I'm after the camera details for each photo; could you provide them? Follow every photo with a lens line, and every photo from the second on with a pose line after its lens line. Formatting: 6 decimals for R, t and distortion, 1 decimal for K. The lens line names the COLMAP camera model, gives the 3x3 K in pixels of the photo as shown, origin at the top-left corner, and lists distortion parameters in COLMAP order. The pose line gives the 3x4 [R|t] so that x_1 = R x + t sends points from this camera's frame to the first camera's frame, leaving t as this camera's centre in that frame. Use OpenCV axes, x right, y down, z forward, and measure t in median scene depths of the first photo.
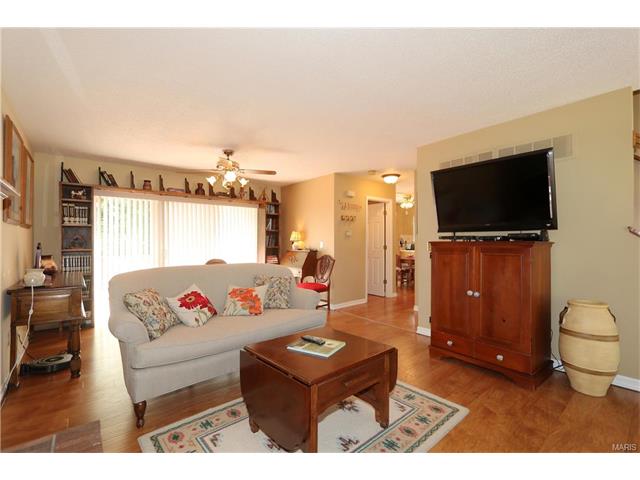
lens RADIAL K [[289.8, 0, 330.8], [0, 289.8, 238.1], [0, 0, 1]] dist [0.000106, -0.000493]
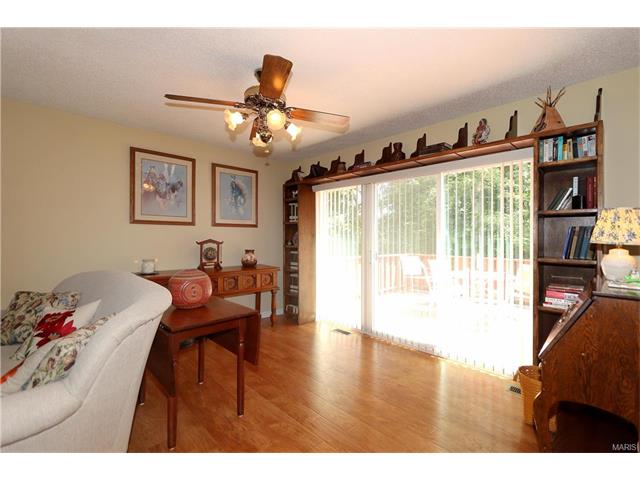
lens RADIAL K [[276.9, 0, 320.0], [0, 276.9, 240.0], [0, 0, 1]] dist [0.000266, -0.000022]
pose [[0.059406, 0.011093, -0.998172, 0.147364], [0.006954, 0.999909, 0.011527, 0.009124], [0.998210, -0.007626, 0.059323, 1.005223]]
